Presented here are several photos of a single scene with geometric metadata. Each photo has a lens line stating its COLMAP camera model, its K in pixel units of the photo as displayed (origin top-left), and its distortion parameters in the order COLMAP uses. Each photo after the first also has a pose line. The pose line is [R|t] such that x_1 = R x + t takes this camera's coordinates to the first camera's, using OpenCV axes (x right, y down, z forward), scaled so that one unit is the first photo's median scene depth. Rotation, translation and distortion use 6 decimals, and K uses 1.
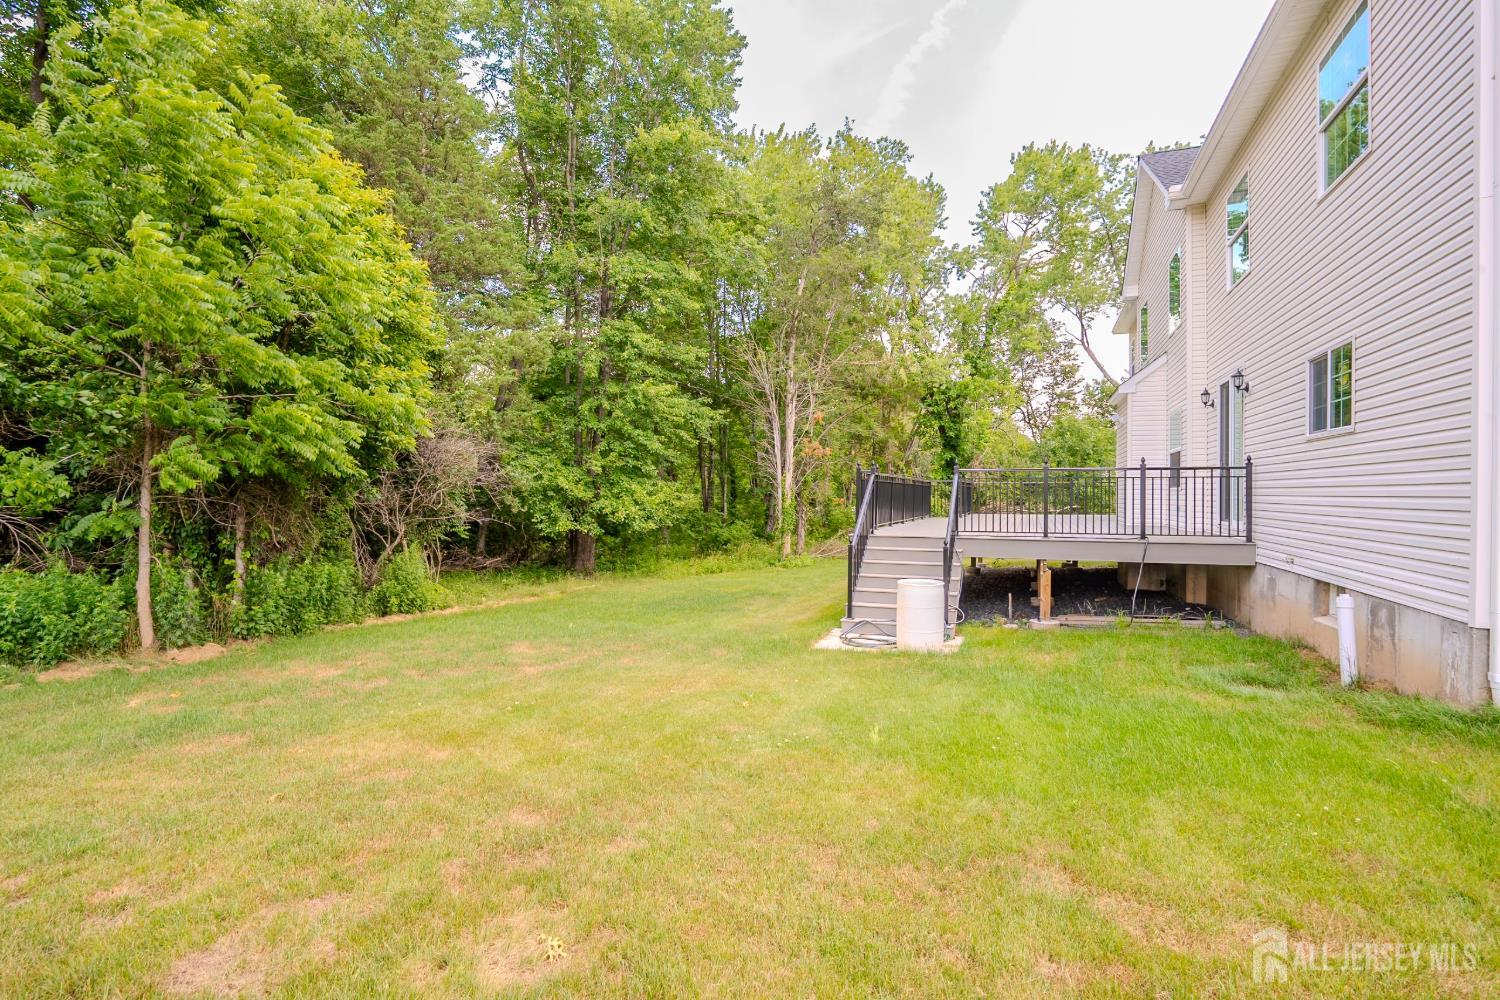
lens RADIAL K [[682.7, 0, 753.2], [0, 682.7, 500.5], [0, 0, 1]] dist [-0.045256, 0.000100]
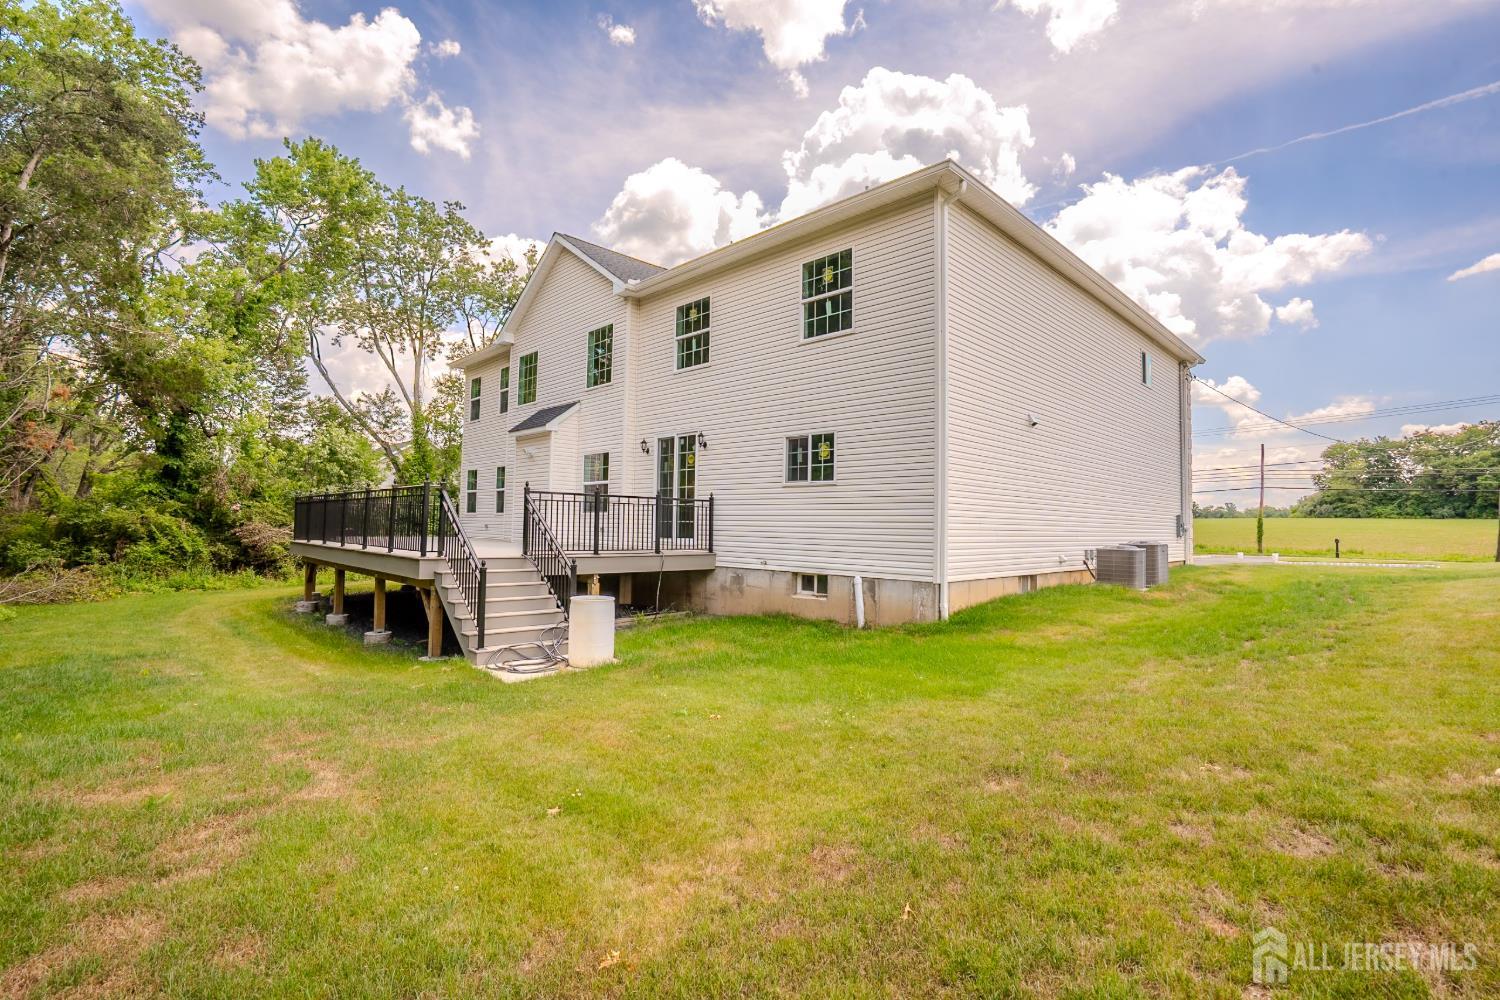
lens RADIAL K [[682.7, 0, 750.4], [0, 682.7, 497.7], [0, 0, 1]] dist [-0.045256, 0.000100]
pose [[0.398025, 0.046740, 0.916183, -0.574569], [-0.009561, 0.998858, -0.046804, 0.011873], [-0.917325, 0.009870, 0.398017, 0.334579]]
